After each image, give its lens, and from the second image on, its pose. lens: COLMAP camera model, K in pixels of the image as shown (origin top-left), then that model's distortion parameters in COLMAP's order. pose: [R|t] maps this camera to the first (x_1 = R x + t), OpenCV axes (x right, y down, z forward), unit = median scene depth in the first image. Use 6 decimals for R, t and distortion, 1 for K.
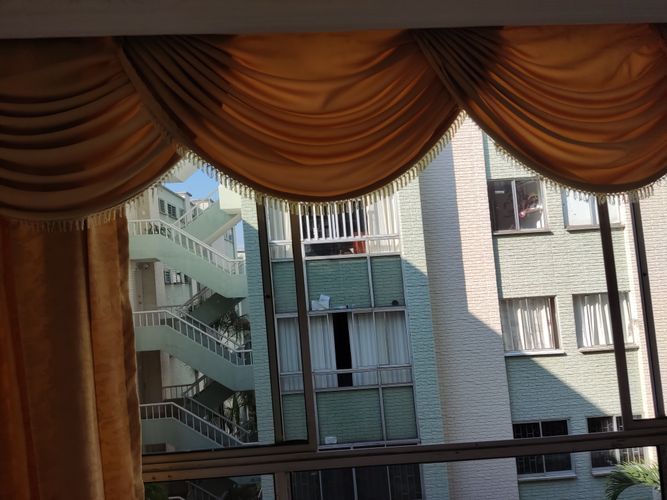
lens RADIAL K [[476.8, 0, 333.5], [0, 476.8, 250.0], [0, 0, 1]] dist [0.119187, -0.147455]
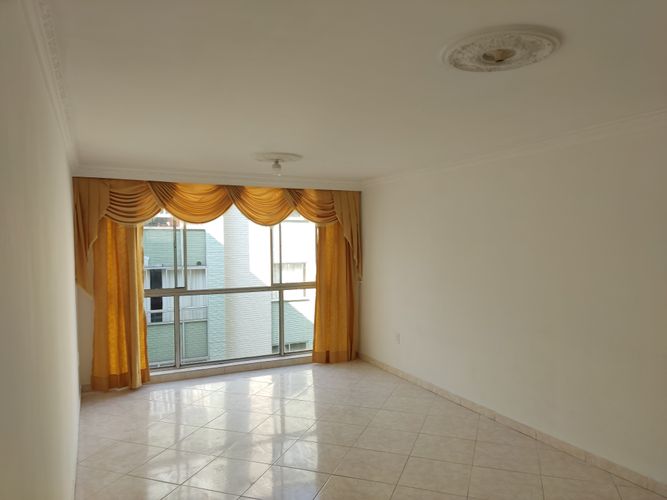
lens RADIAL K [[494.2, 0, 338.0], [0, 494.2, 260.7], [0, 0, 1]] dist [0.121630, -0.164323]
pose [[0.912078, 0.044047, 0.407645, -0.094200], [-0.077340, 0.994848, 0.065547, -0.023884], [-0.402658, -0.091311, 0.910785, -0.492520]]
